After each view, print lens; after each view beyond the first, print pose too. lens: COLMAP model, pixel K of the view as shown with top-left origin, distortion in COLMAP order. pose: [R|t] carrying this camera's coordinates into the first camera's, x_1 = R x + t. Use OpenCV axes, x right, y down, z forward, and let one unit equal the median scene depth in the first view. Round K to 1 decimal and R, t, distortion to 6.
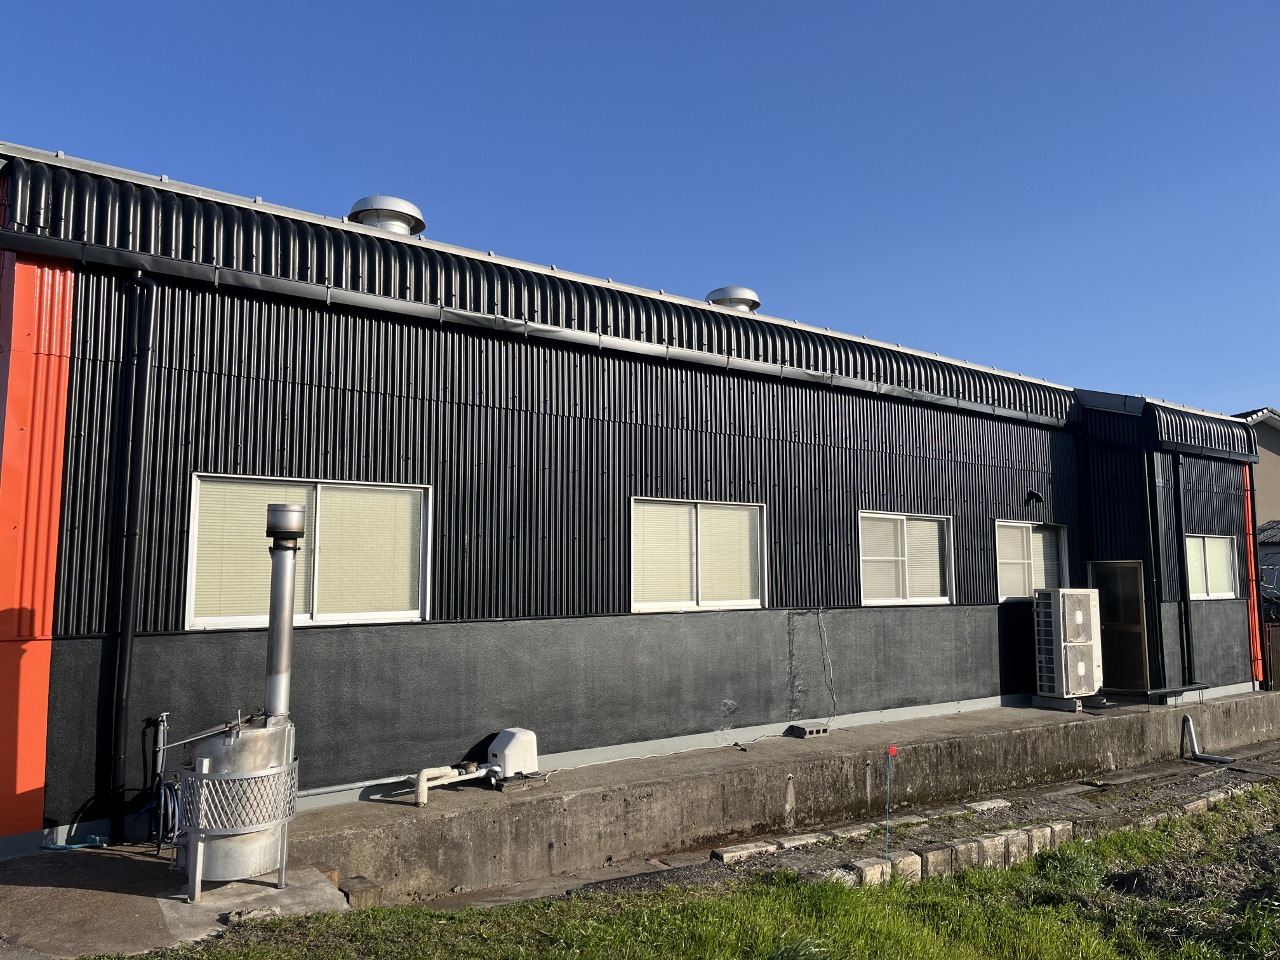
lens RADIAL K [[954.2, 0, 643.7], [0, 954.2, 475.3], [0, 0, 1]] dist [0.077789, -0.103574]
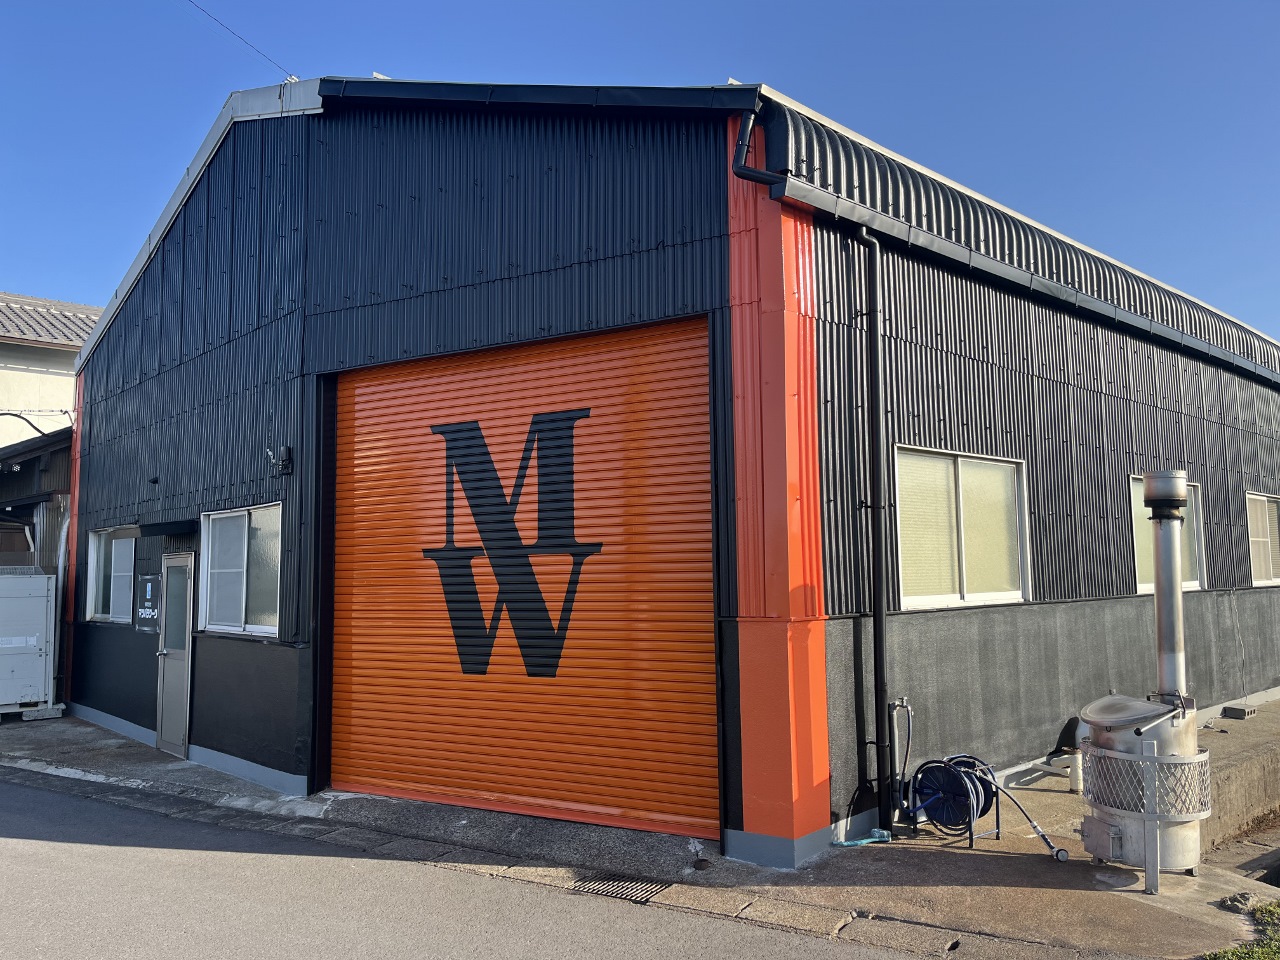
lens RADIAL K [[954.2, 0, 643.7], [0, 954.2, 475.3], [0, 0, 1]] dist [0.077789, -0.103574]
pose [[0.996729, -0.003054, 0.080753, -0.725387], [0.002708, 0.999987, 0.004390, 0.021422], [-0.080765, -0.004157, 0.996725, 0.075283]]
